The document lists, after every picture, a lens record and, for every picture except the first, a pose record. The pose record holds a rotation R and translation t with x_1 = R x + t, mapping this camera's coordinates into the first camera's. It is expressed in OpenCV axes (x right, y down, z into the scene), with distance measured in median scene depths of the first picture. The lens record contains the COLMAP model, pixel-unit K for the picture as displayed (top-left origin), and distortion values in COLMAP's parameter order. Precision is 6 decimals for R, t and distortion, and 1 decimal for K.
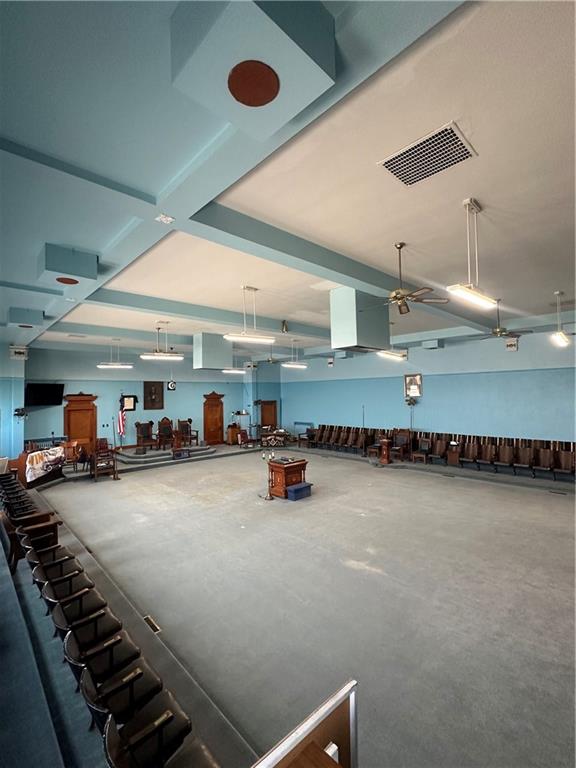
lens RADIAL K [[347.9, 0, 284.8], [0, 347.9, 385.7], [0, 0, 1]] dist [-0.001122, 0.000218]
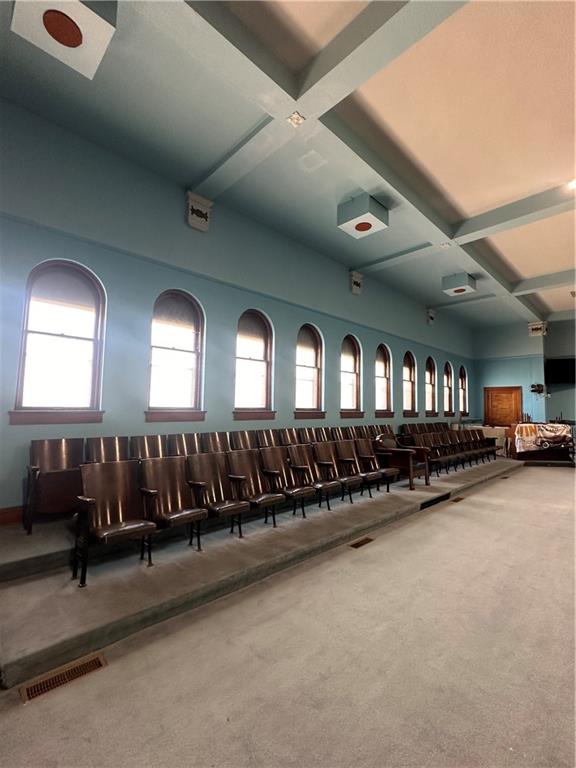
lens RADIAL K [[347.9, 0, 288.5], [0, 347.9, 382.4], [0, 0, 1]] dist [-0.001122, 0.000218]
pose [[0.019456, -0.057479, -0.998157, 0.155017], [0.003632, 0.998344, -0.057419, 0.086913], [0.999804, -0.002508, 0.019633, 0.218962]]
